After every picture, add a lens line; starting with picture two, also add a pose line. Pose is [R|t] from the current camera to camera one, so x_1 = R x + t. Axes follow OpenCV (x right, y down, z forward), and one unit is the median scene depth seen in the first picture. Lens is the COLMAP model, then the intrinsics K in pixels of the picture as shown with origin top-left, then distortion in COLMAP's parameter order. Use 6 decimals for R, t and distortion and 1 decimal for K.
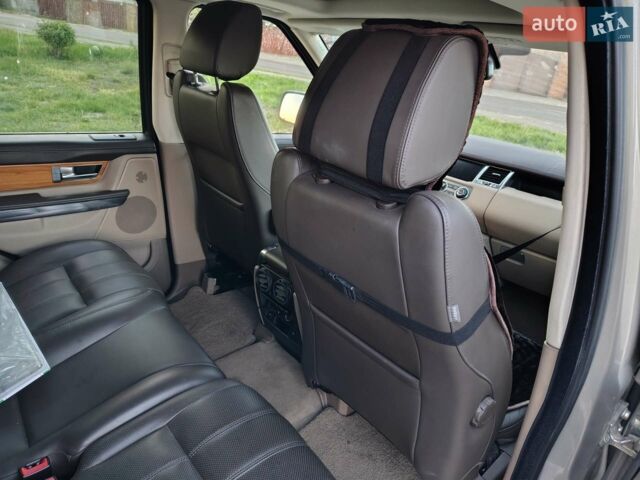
lens RADIAL K [[435.1, 0, 314.4], [0, 435.1, 239.4], [0, 0, 1]] dist [0.047443, -0.054011]
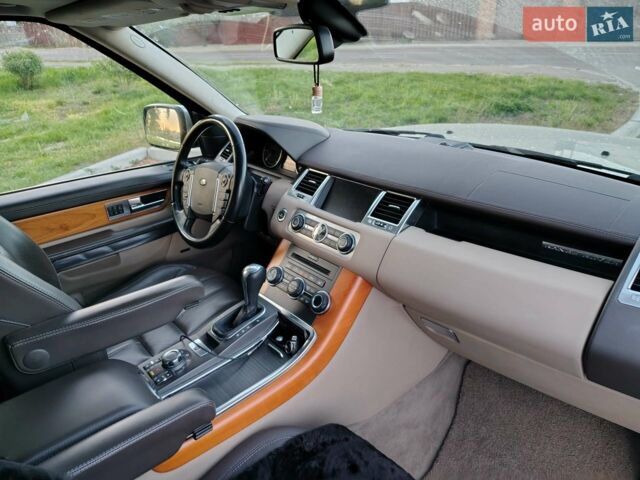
lens RADIAL K [[435.1, 0, 314.4], [0, 435.1, 239.4], [0, 0, 1]] dist [0.047443, -0.054011]
pose [[0.987069, -0.146821, -0.064331, 0.065195], [0.149075, 0.988317, 0.031731, -0.026891], [0.058920, -0.040911, 0.997424, 0.072702]]
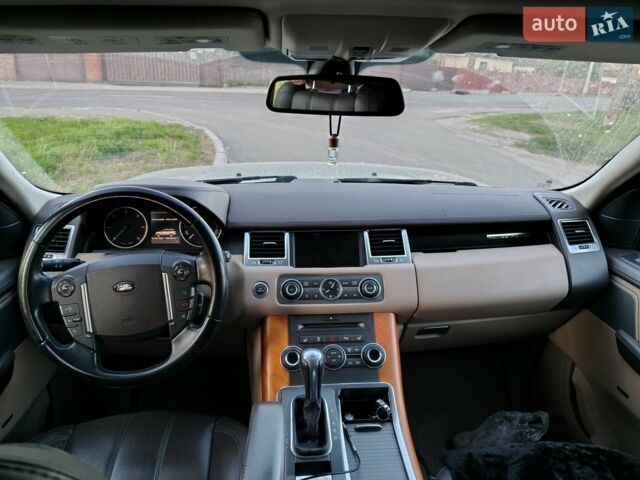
lens RADIAL K [[435.1, 0, 314.4], [0, 435.1, 239.4], [0, 0, 1]] dist [0.047443, -0.054011]
pose [[0.579741, -0.385070, 0.718068, -0.026064], [0.359657, 0.911717, 0.198542, -0.063160], [-0.731127, 0.143155, 0.667053, 0.123094]]
